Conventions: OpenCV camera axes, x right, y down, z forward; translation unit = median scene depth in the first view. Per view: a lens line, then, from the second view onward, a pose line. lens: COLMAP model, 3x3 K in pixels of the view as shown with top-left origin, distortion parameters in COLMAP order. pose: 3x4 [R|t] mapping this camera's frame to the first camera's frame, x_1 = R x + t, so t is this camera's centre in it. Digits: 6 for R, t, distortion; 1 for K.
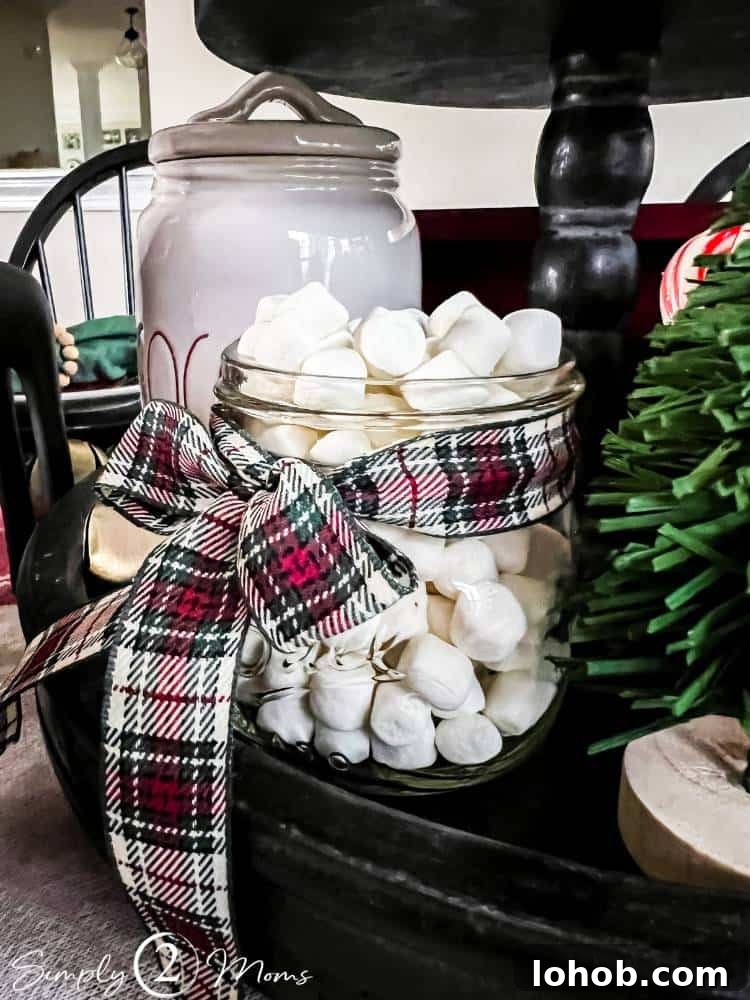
lens RADIAL K [[630.1, 0, 355.7], [0, 630.1, 499.7], [0, 0, 1]] dist [0.000194, 0.000031]
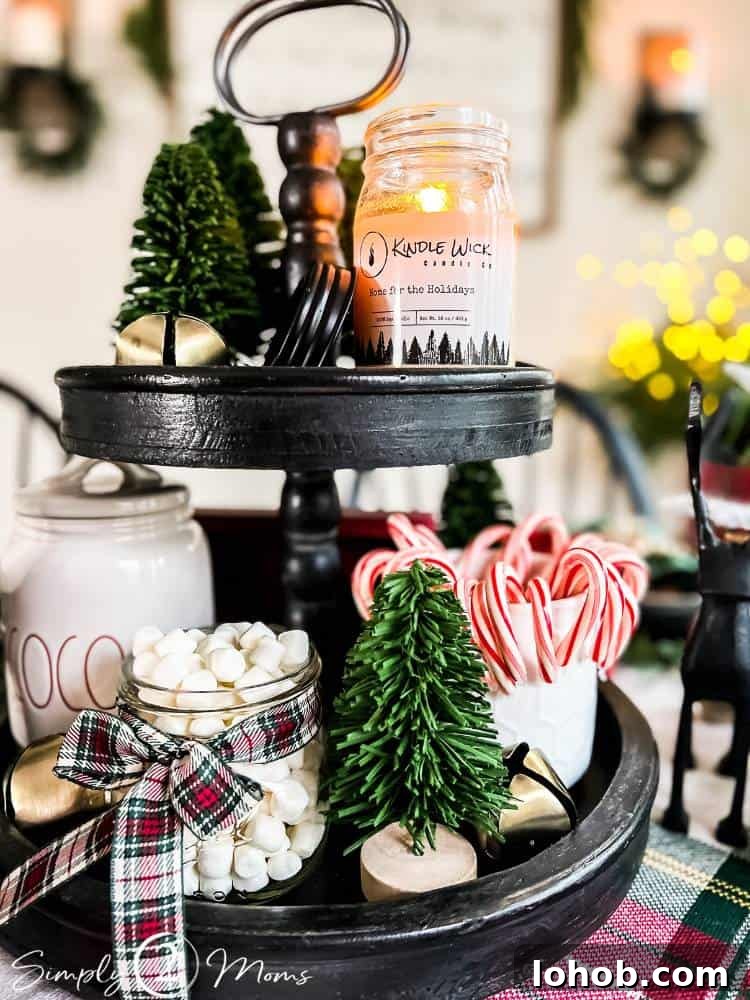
lens RADIAL K [[818.3, 0, 375.0], [0, 818.3, 500.0], [0, 0, 1]] dist [0.015280, -0.002024]
pose [[0.907996, -0.072903, 0.412588, -0.594490], [0.116010, 0.989990, -0.080380, -0.551053], [-0.402598, 0.120849, 0.907365, -1.710796]]
